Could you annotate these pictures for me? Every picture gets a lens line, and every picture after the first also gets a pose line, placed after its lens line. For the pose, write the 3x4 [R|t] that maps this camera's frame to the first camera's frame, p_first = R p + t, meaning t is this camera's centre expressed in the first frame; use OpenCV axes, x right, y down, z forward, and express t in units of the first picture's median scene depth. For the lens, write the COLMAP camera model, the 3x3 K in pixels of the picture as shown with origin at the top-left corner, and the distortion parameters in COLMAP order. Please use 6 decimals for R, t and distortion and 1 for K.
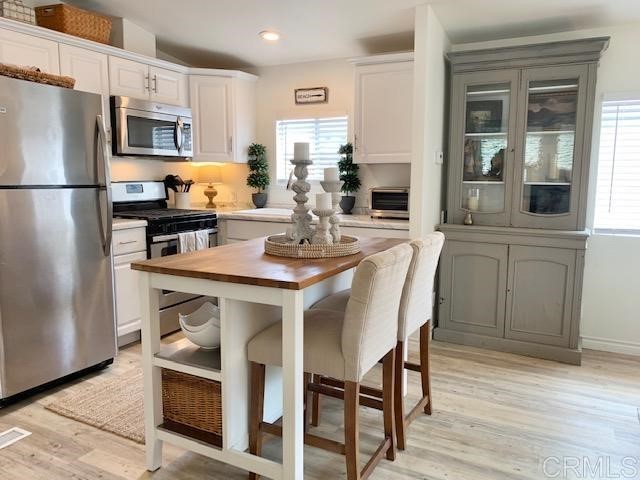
lens RADIAL K [[479.0, 0, 319.8], [0, 479.0, 236.5], [0, 0, 1]] dist [0.014916, -0.013471]
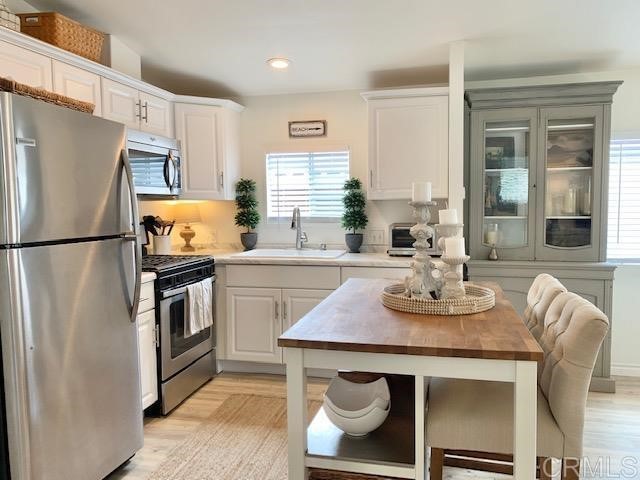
lens RADIAL K [[479.0, 0, 325.2], [0, 479.0, 239.2], [0, 0, 1]] dist [0.014916, -0.013471]
pose [[0.971012, -0.034689, 0.236501, -0.261941], [0.048149, 0.997518, -0.051377, -0.033187], [-0.234131, 0.061275, 0.970272, 0.114966]]
